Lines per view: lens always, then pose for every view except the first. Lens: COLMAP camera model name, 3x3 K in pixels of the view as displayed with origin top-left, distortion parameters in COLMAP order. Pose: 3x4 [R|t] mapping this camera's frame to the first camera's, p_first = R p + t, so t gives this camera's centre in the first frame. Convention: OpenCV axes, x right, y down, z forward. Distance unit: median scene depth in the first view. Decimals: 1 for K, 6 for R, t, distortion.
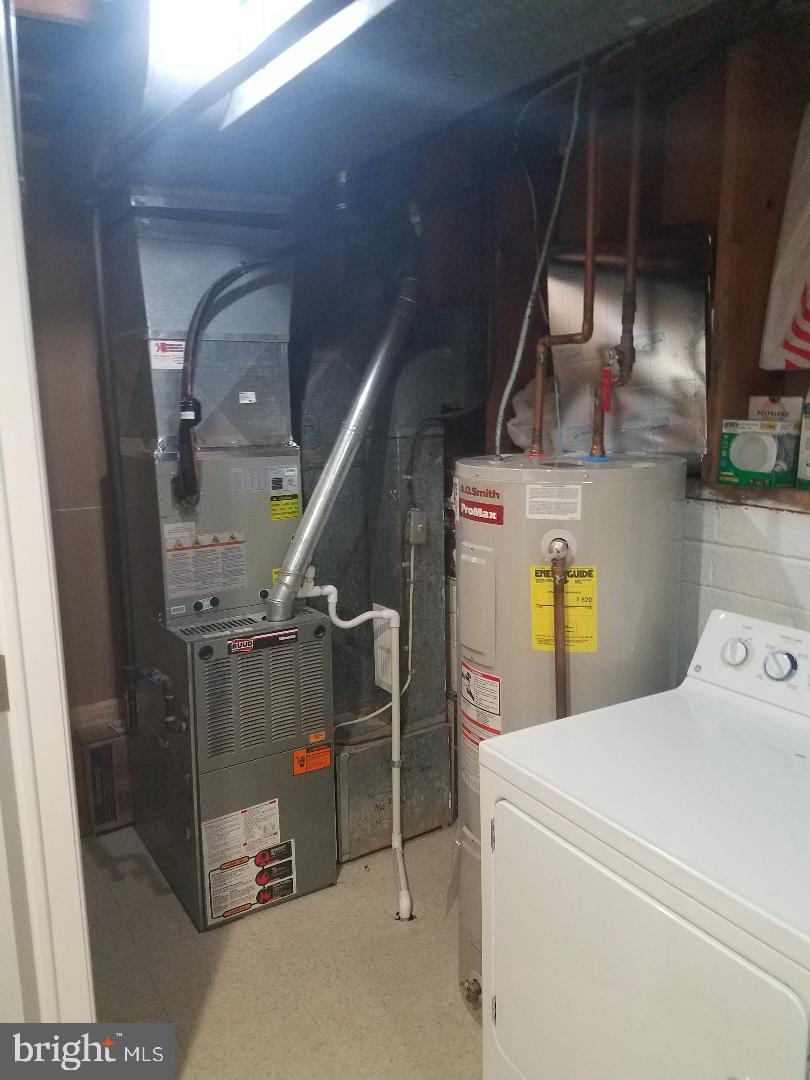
lens RADIAL K [[814.9, 0, 405.0], [0, 814.9, 540.0], [0, 0, 1]] dist [0.218680, -0.418525]
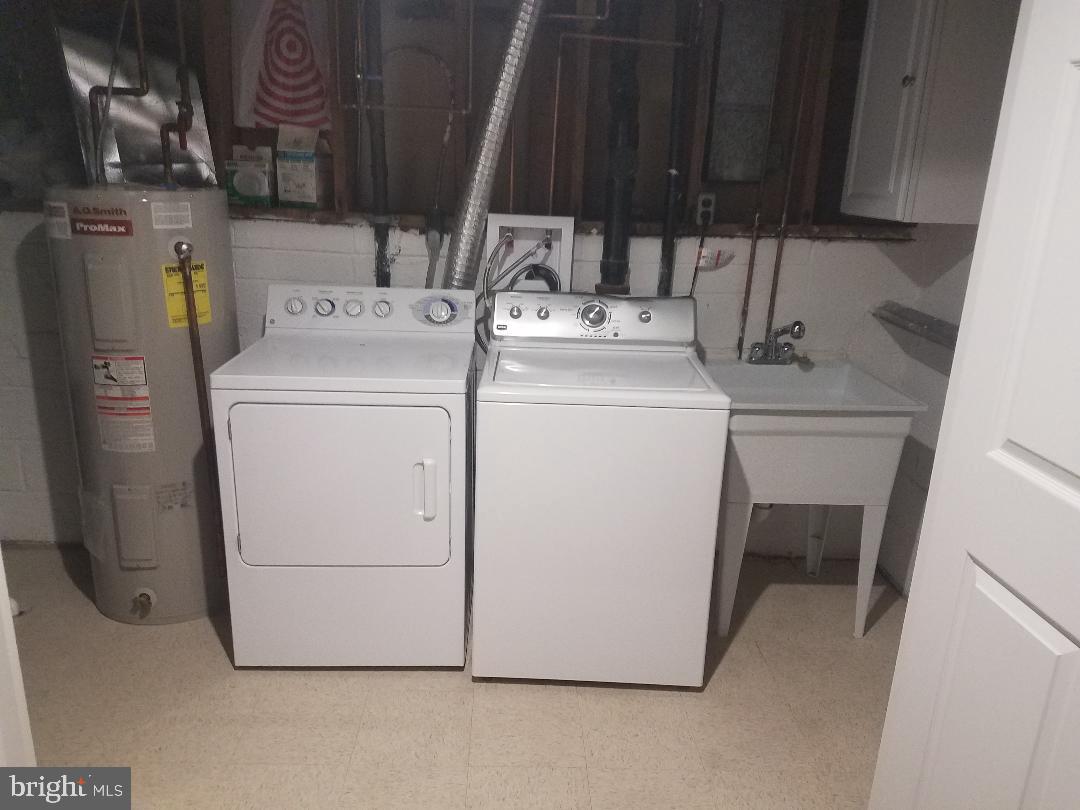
lens RADIAL K [[814.9, 0, 540.0], [0, 814.9, 405.0], [0, 0, 1]] dist [0.218680, -0.418525]
pose [[0.462143, -0.218228, 0.859535, -0.767703], [0.115278, 0.975808, 0.185768, 0.069839], [-0.879281, 0.013234, 0.476120, -0.190815]]
